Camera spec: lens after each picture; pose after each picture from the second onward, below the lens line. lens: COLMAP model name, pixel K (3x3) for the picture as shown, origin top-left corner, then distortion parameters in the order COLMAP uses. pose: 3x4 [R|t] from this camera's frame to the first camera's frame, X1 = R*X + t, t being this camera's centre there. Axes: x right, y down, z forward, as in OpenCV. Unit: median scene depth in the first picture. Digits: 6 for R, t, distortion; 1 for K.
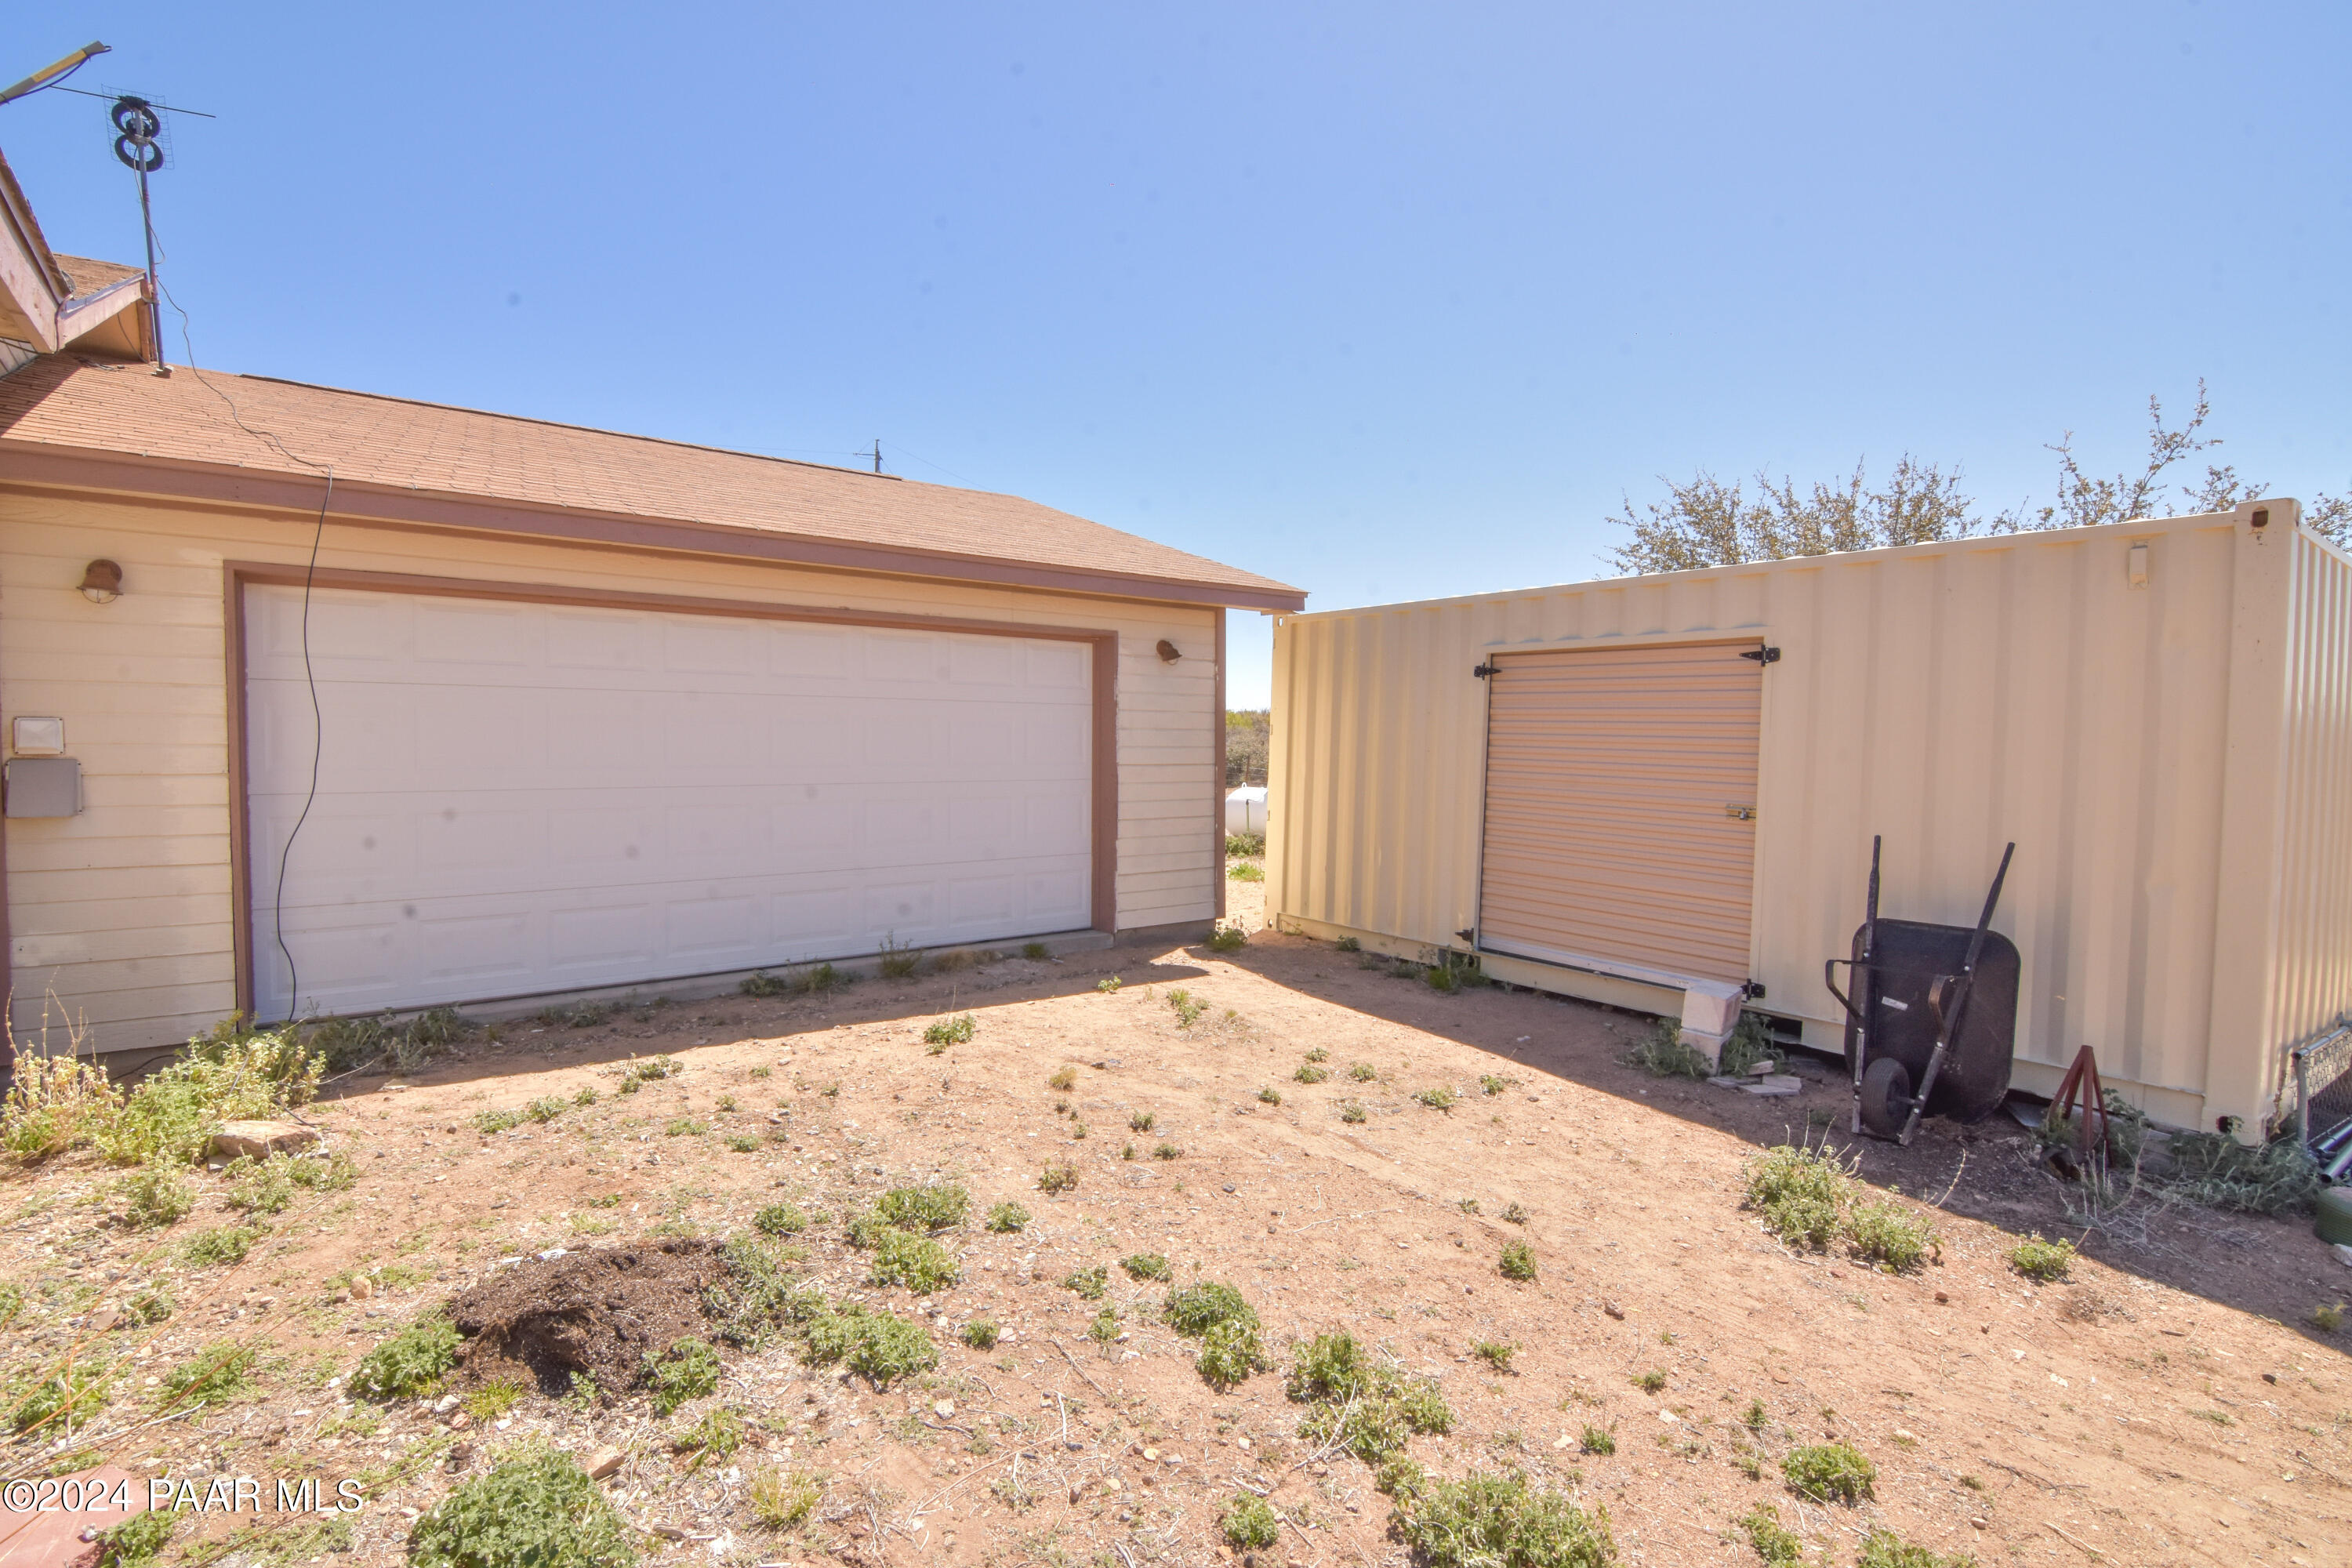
lens RADIAL K [[1145.8, 0, 1164.5], [0, 1145.8, 779.6], [0, 0, 1]] dist [-0.002083, -0.012375]
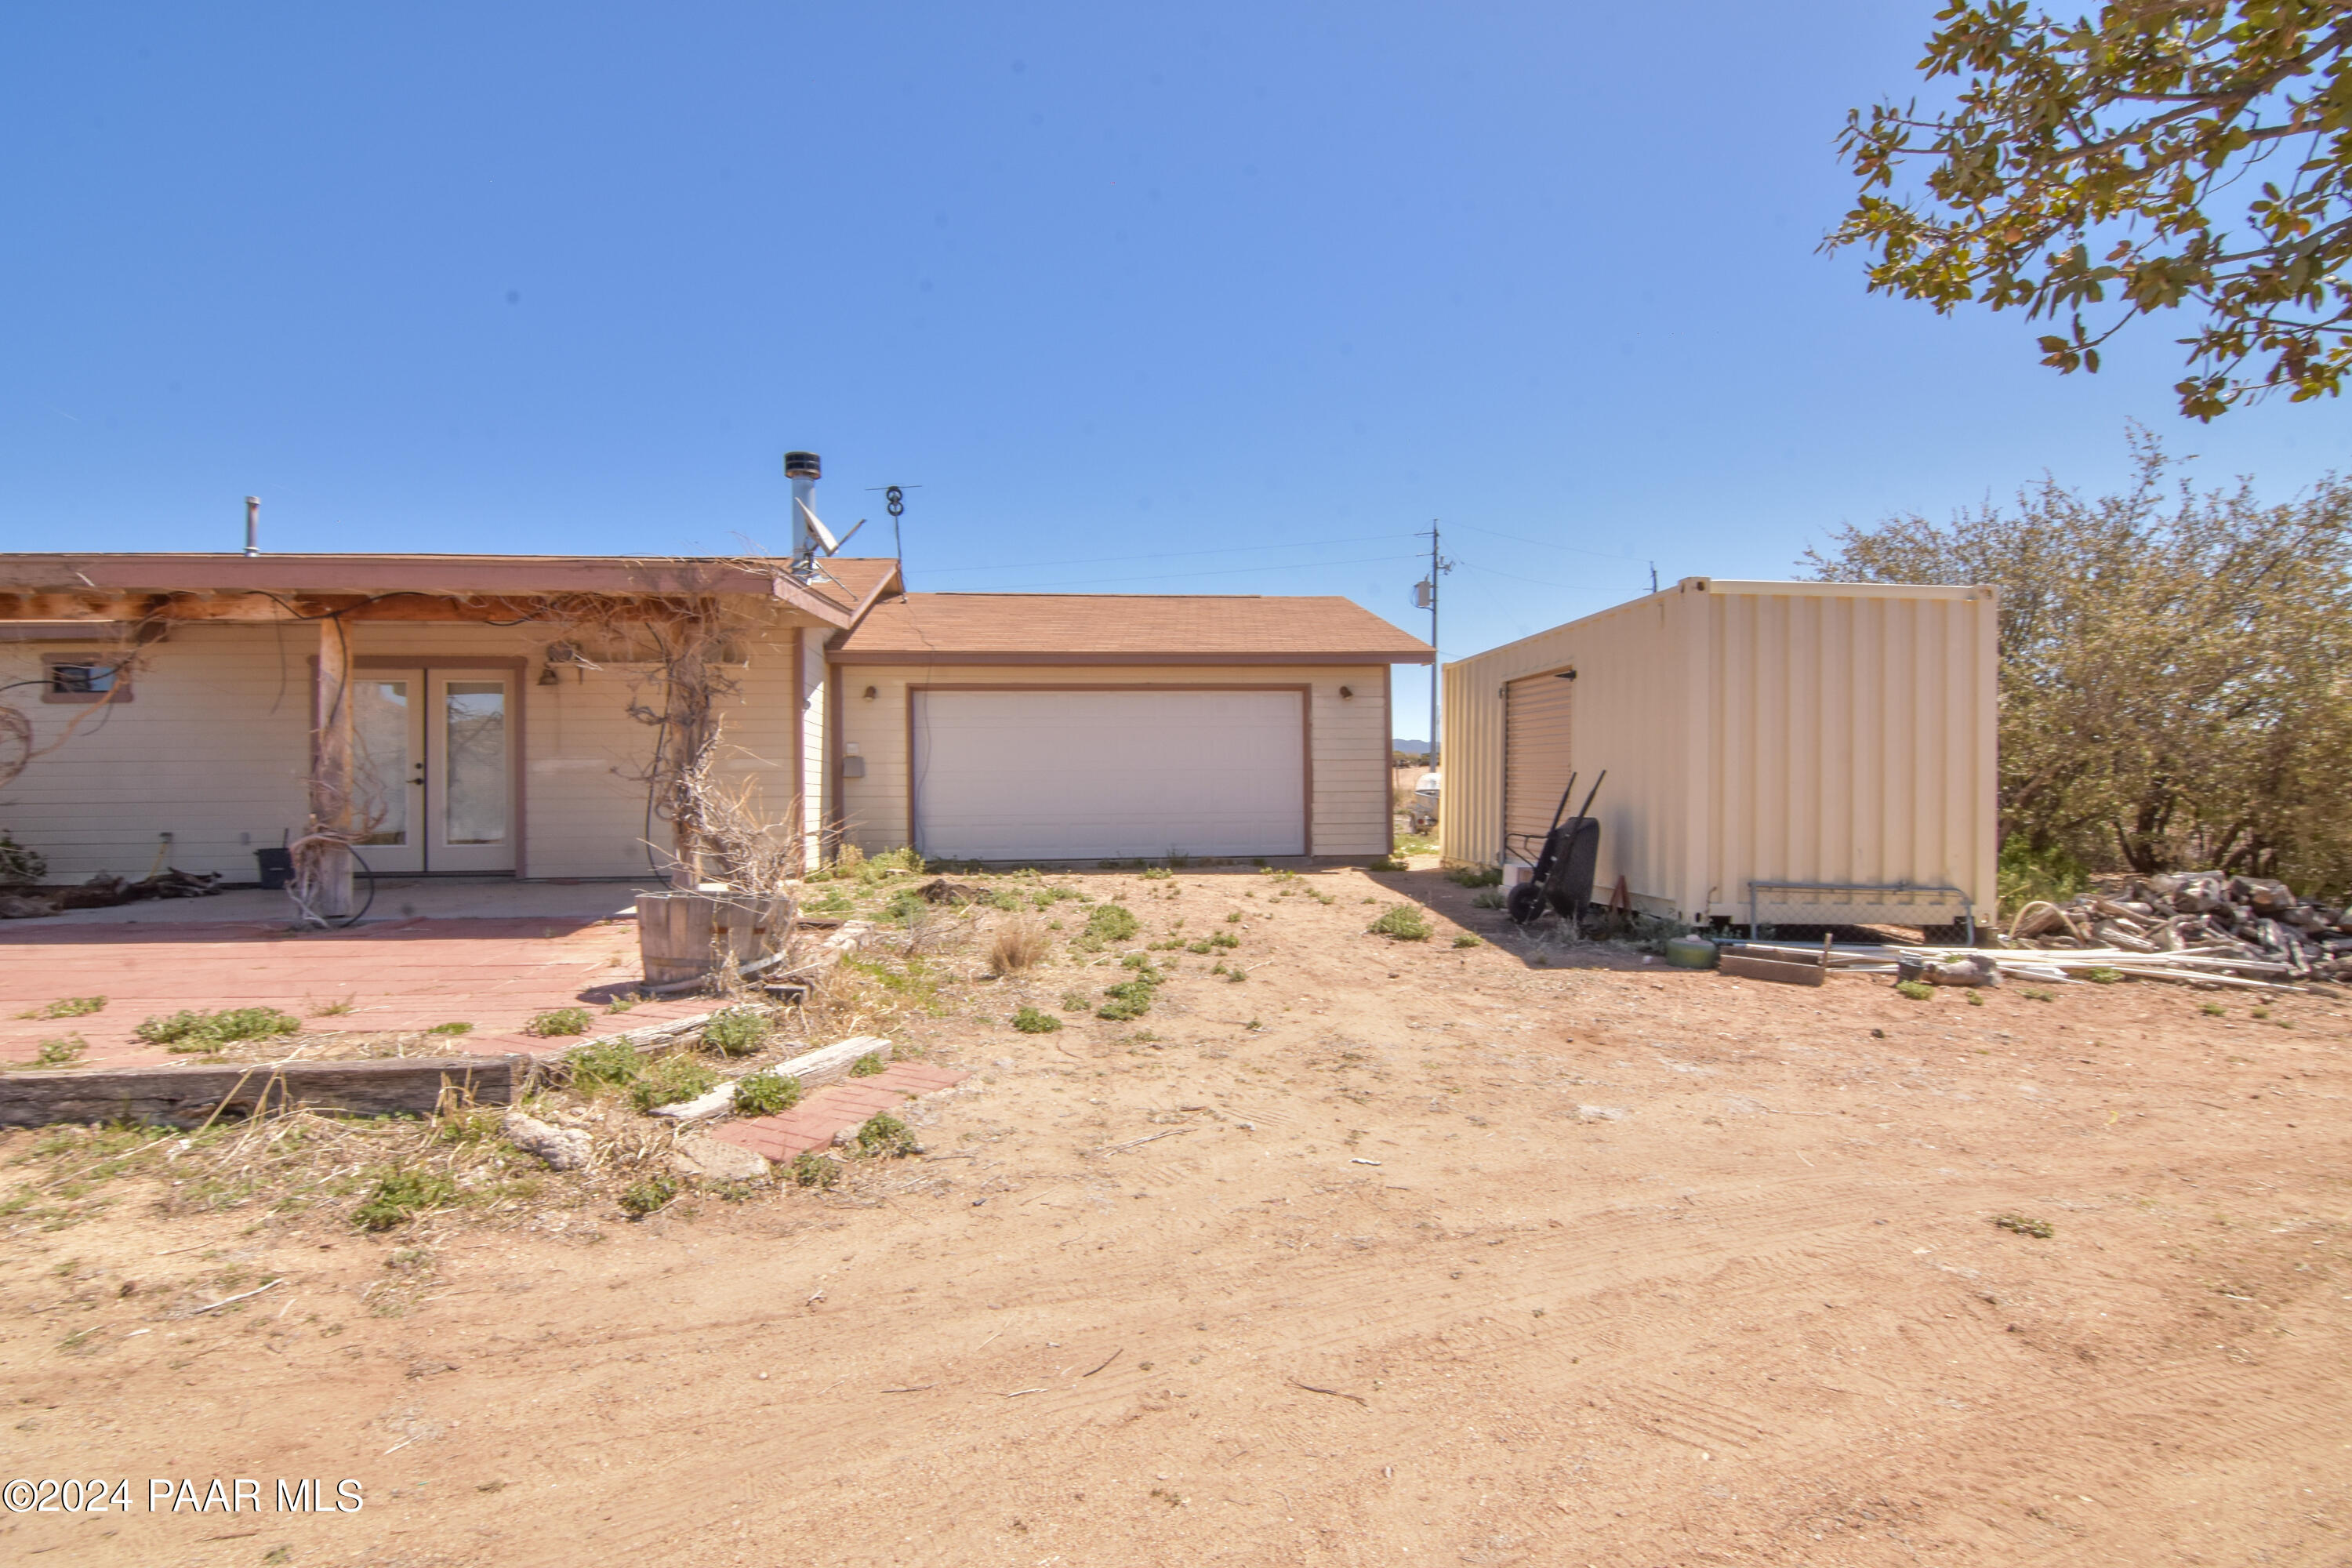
lens RADIAL K [[1139.2, 0, 1176.0], [0, 1139.2, 784.0], [0, 0, 1]] dist [-0.000669, -0.000119]
pose [[0.848466, -0.020556, -0.528850, 0.686784], [-0.000938, 0.999185, -0.040342, 0.092519], [0.529249, 0.034725, 0.847756, -0.568122]]
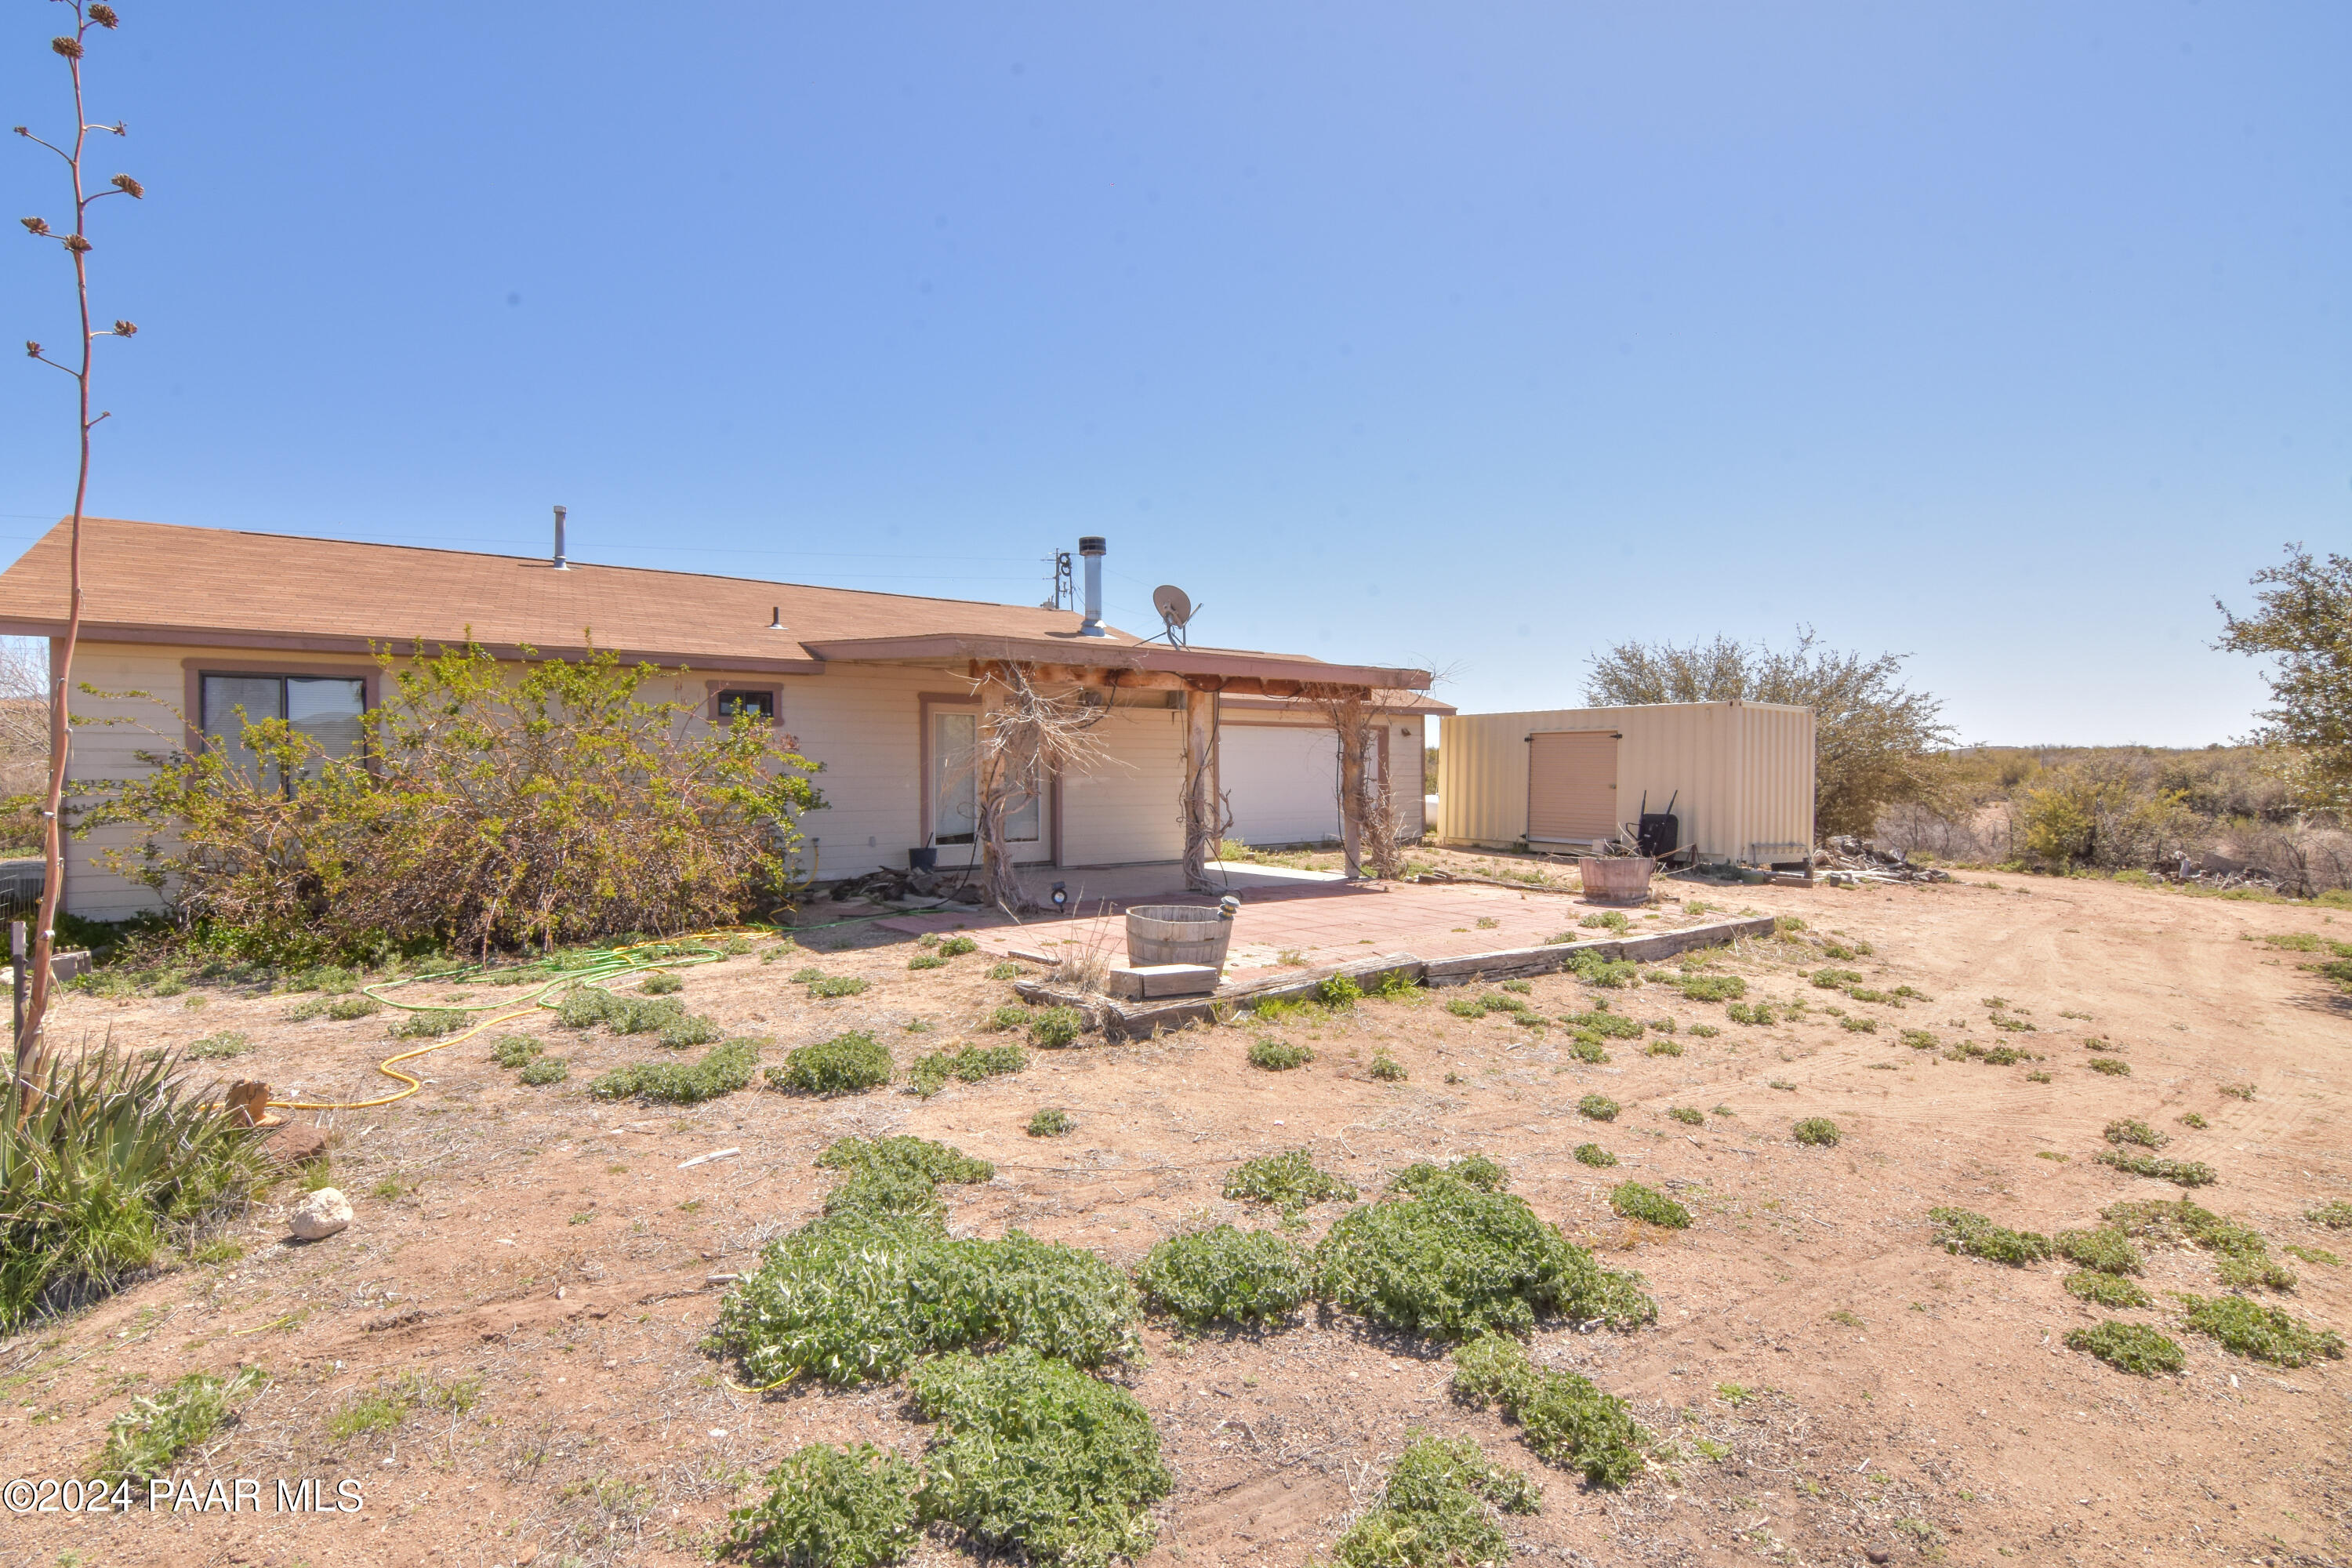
lens RADIAL K [[1089.0, 0, 1176.0], [0, 1089.0, 784.0], [0, 0, 1]] dist [0.000470, 0.000006]
pose [[0.999363, -0.012977, -0.033258, -0.454814], [0.012061, 0.999546, -0.027605, 0.069716], [0.033601, 0.027187, 0.999066, -1.551151]]
